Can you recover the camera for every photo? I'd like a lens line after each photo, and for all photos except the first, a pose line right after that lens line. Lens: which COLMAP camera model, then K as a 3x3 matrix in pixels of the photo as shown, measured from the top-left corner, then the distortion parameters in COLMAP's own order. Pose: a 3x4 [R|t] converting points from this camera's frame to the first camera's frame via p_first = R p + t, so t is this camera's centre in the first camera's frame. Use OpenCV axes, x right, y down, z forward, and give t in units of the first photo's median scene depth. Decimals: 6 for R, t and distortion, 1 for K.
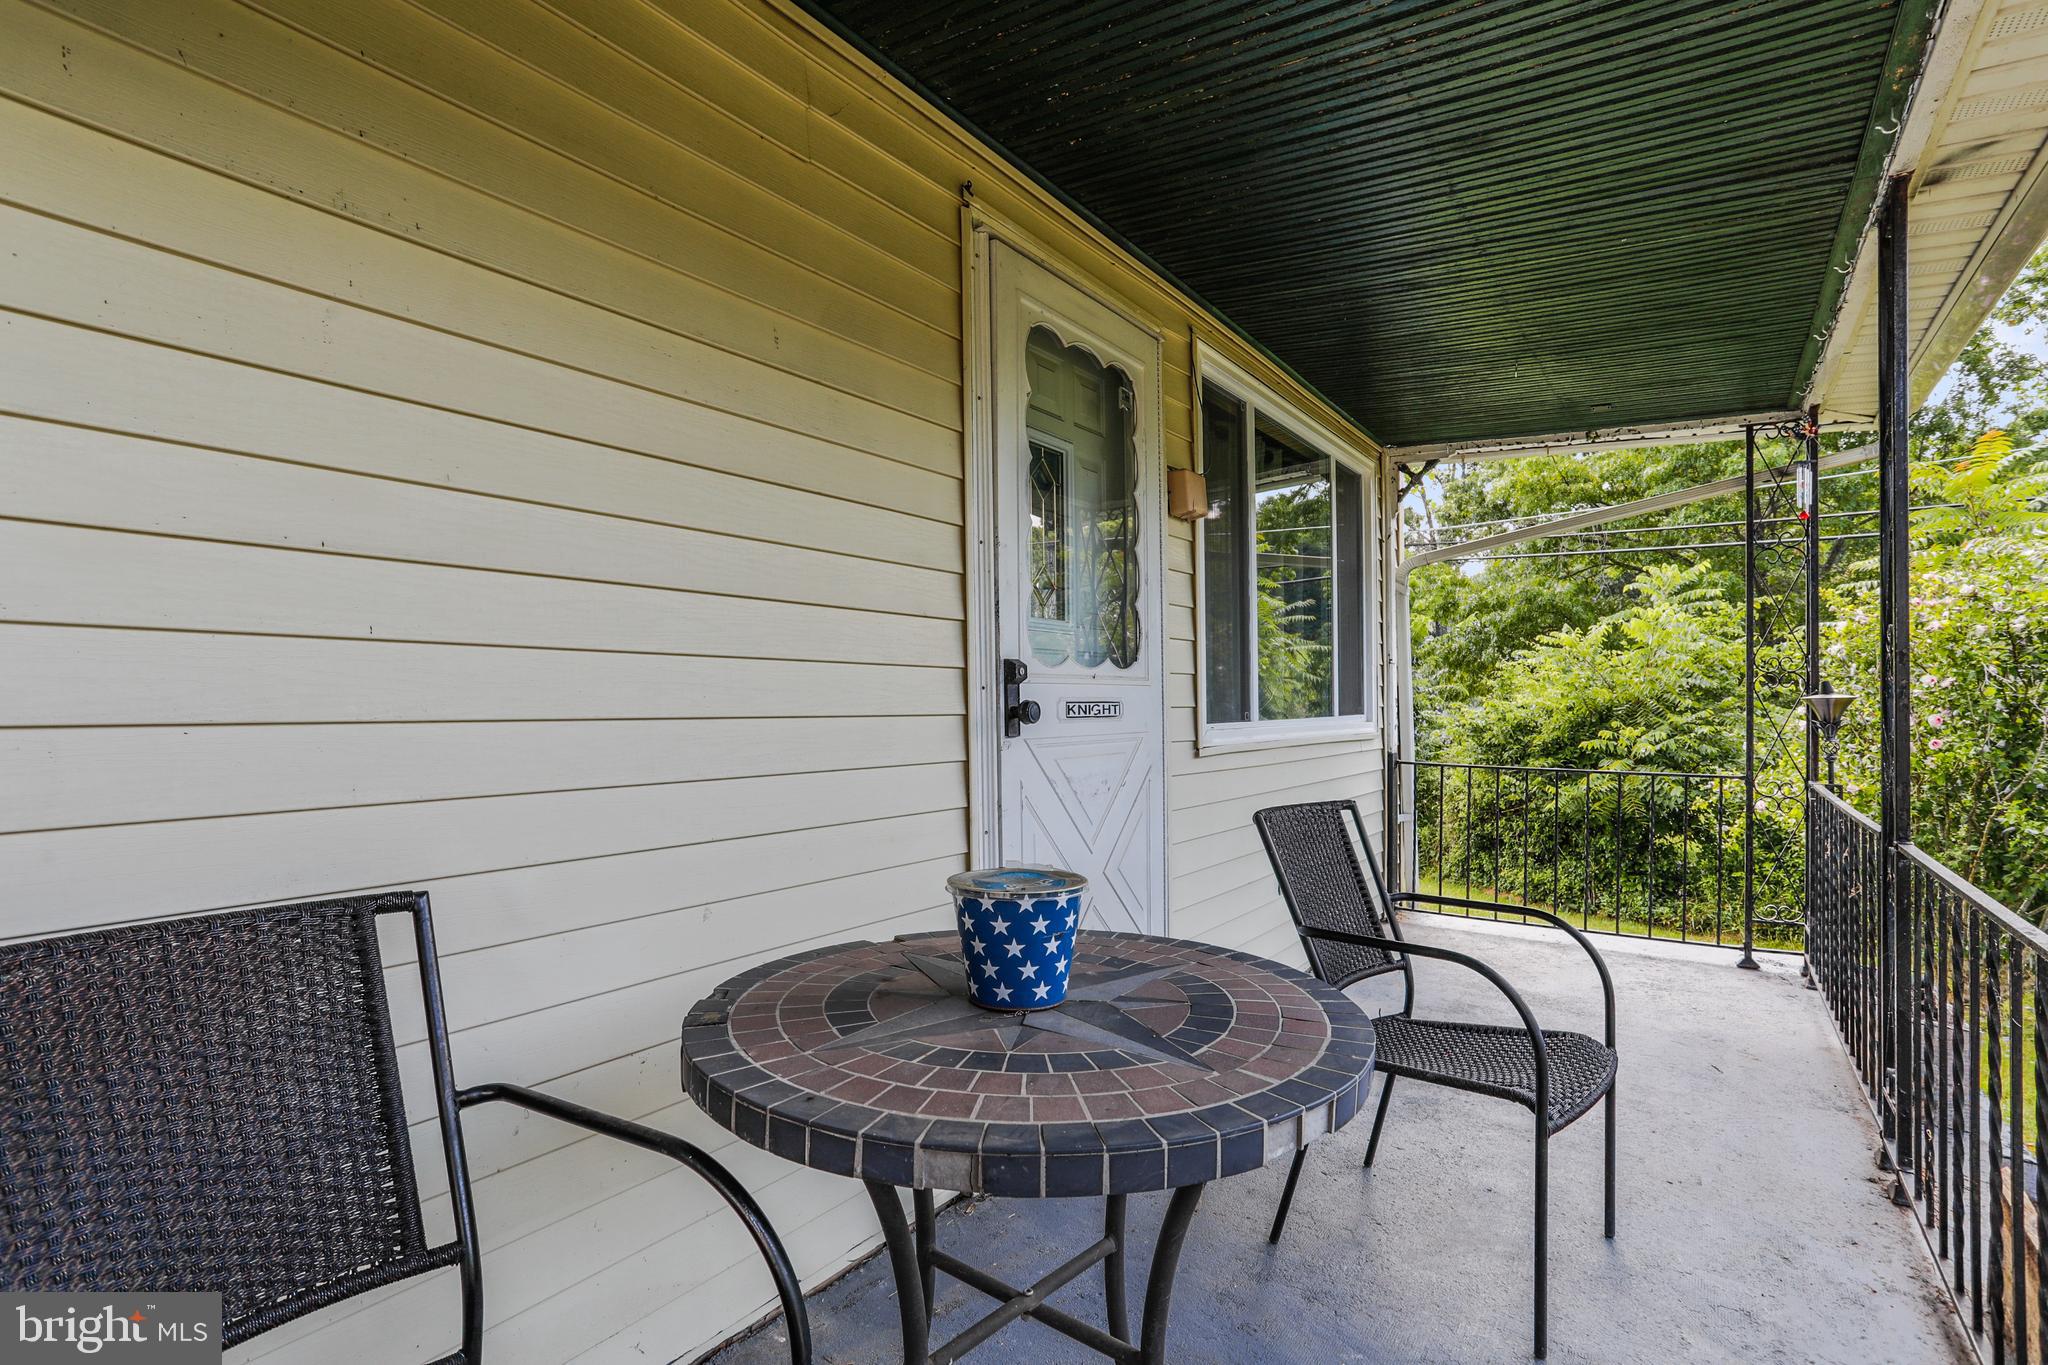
lens RADIAL K [[996.7, 0, 1031.9], [0, 996.7, 729.9], [0, 0, 1]] dist [-0.045101, 0.020046]
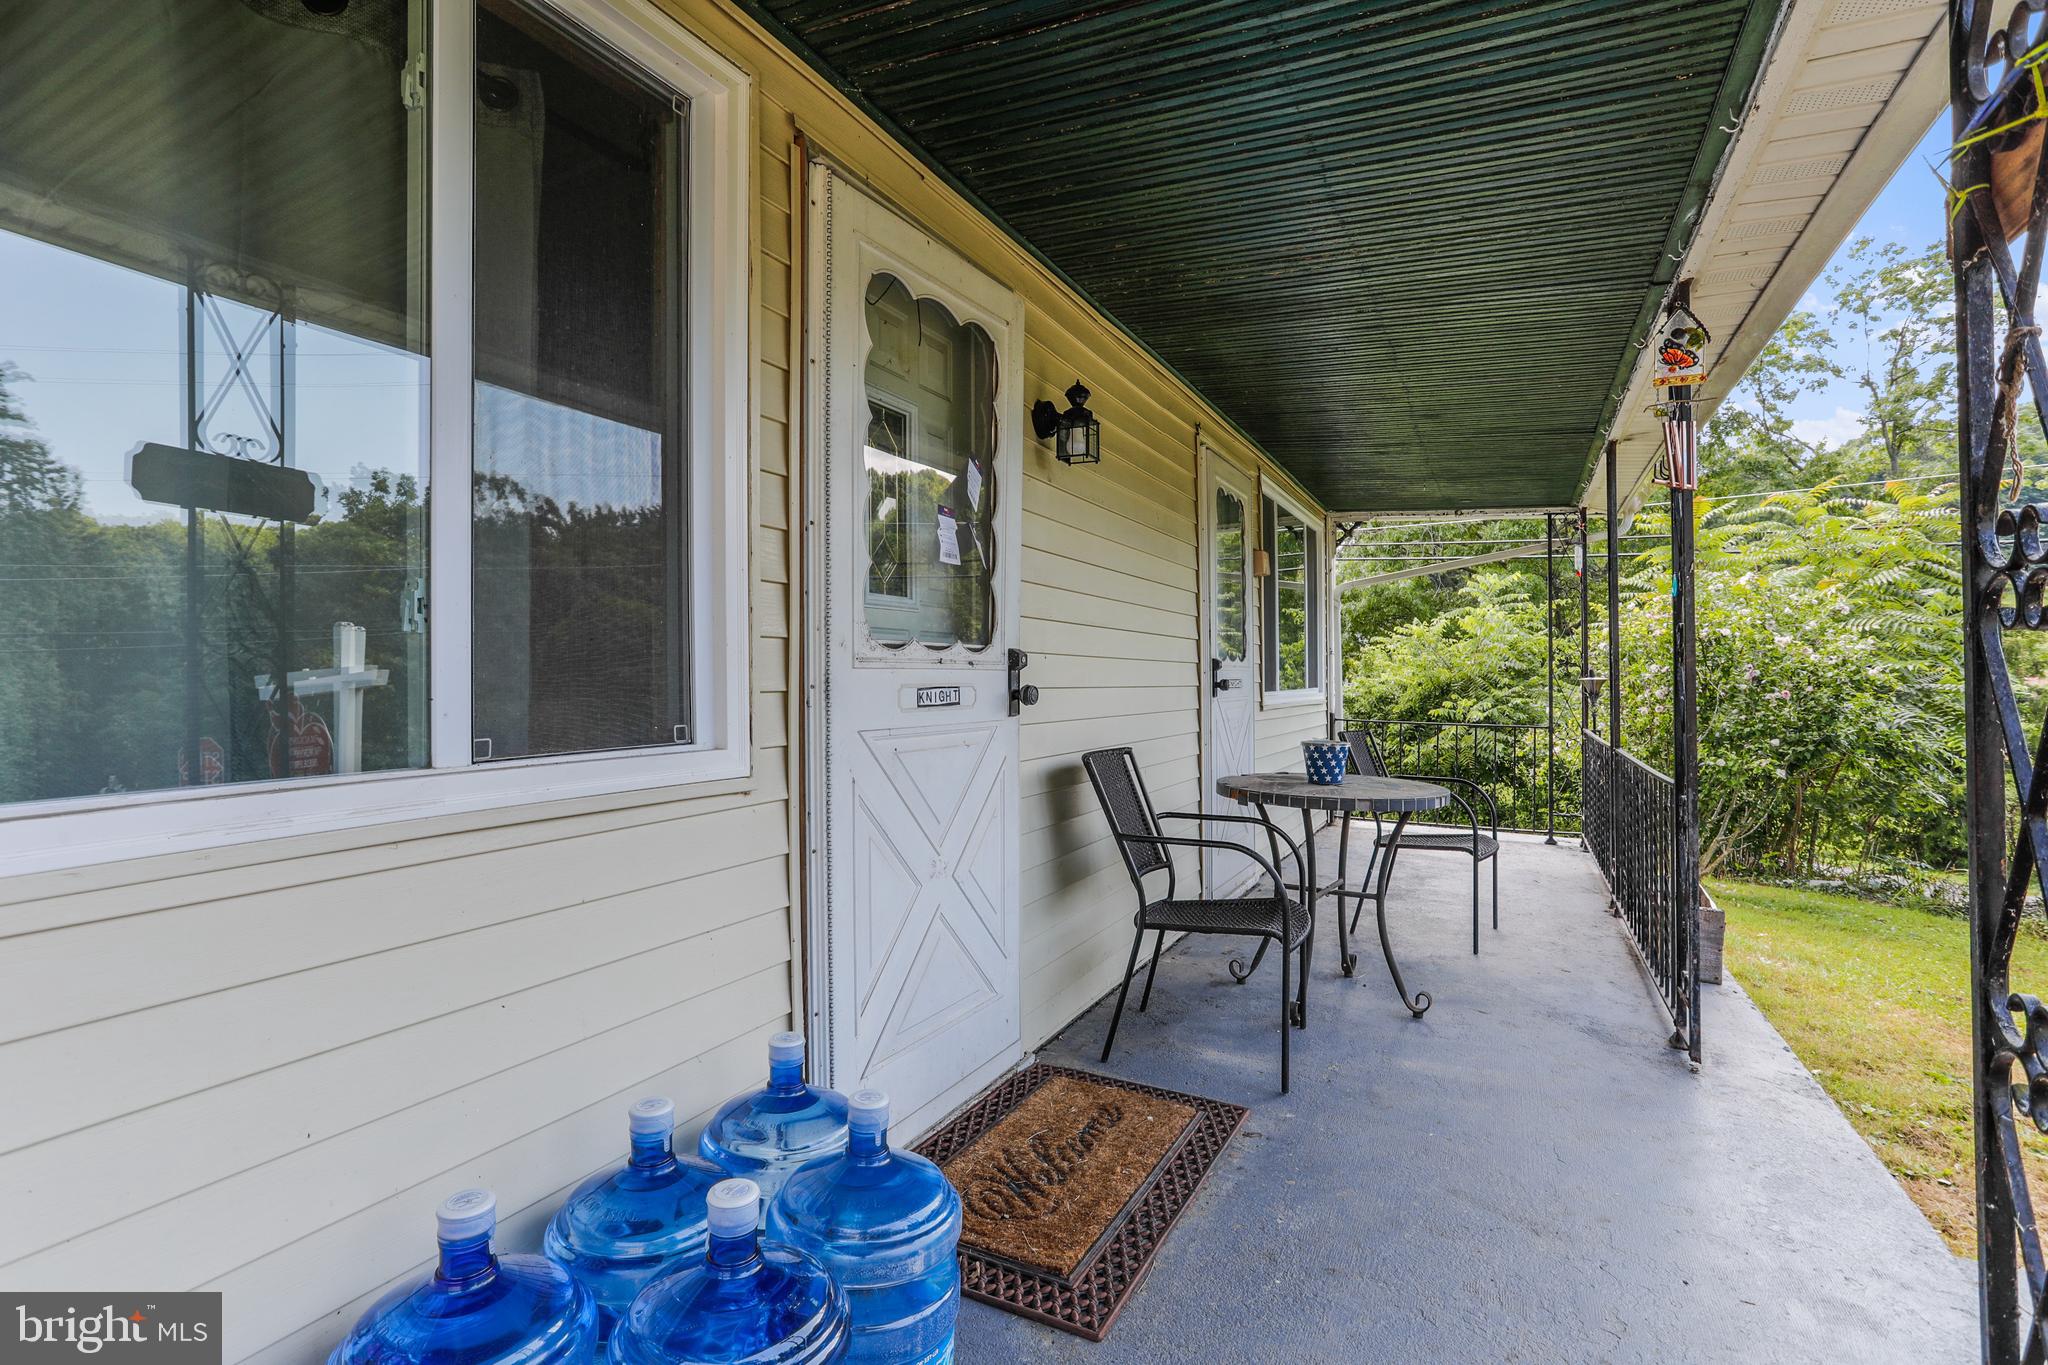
lens RADIAL K [[996.7, 0, 1027.5], [0, 996.7, 678.0], [0, 0, 1]] dist [-0.045101, 0.020046]
pose [[0.989169, 0.008330, 0.146546, -0.159925], [-0.004766, 0.999685, -0.024657, 0.004497], [-0.146705, 0.023691, 0.988896, -0.215027]]
